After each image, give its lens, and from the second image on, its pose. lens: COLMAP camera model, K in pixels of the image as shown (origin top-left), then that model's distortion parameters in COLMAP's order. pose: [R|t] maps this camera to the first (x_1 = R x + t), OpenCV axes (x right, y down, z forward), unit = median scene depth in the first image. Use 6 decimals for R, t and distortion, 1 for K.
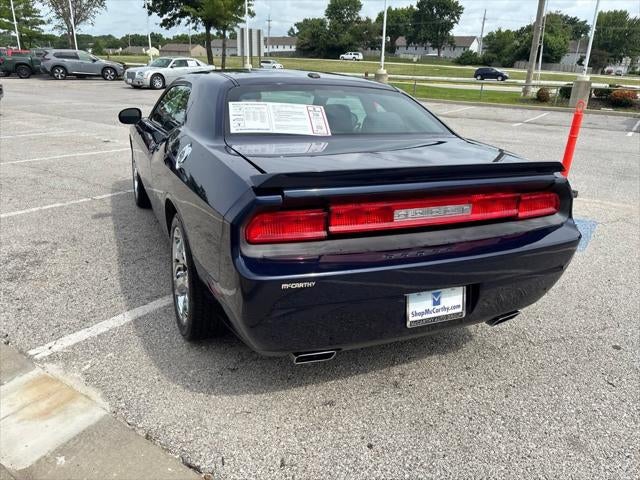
lens RADIAL K [[486.1, 0, 320.0], [0, 486.1, 240.0], [0, 0, 1]] dist [0.049965, -0.061389]
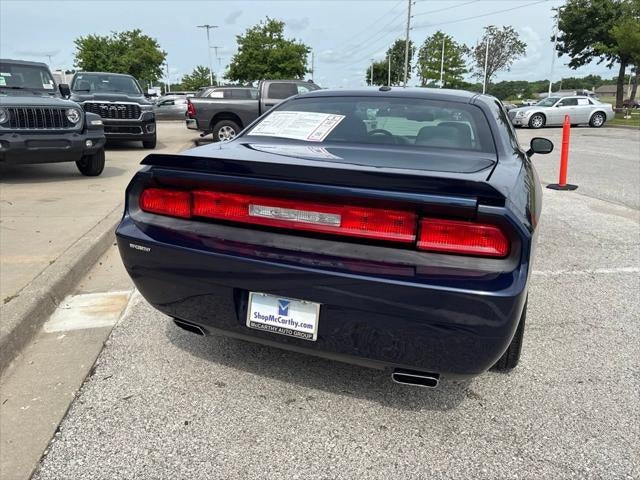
lens RADIAL K [[487.6, 0, 316.7], [0, 487.6, 237.6], [0, 0, 1]] dist [0.053099, -0.065363]
pose [[0.698296, 0.169870, -0.695361, 0.062319], [-0.230008, 0.973165, 0.006756, -0.002098], [0.677849, 0.155221, 0.718629, 0.024495]]
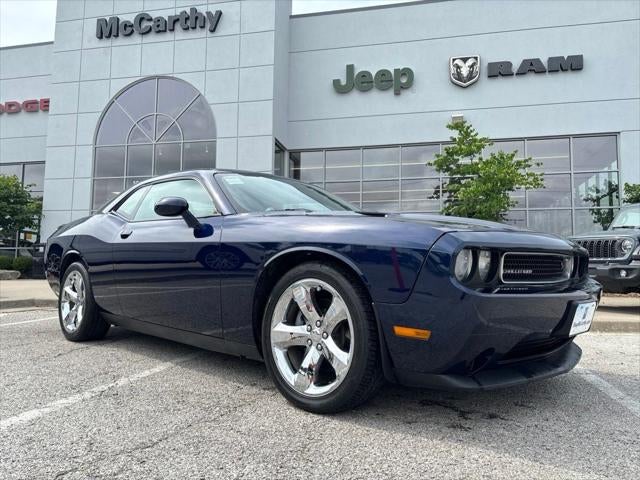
lens RADIAL K [[486.1, 0, 320.0], [0, 486.1, 240.0], [0, 0, 1]] dist [0.049965, -0.061389]
pose [[-0.920191, -0.073486, -0.384511, 0.018370], [-0.171530, 0.958601, 0.227293, -0.060093], [0.351890, 0.275108, -0.894700, 0.257474]]
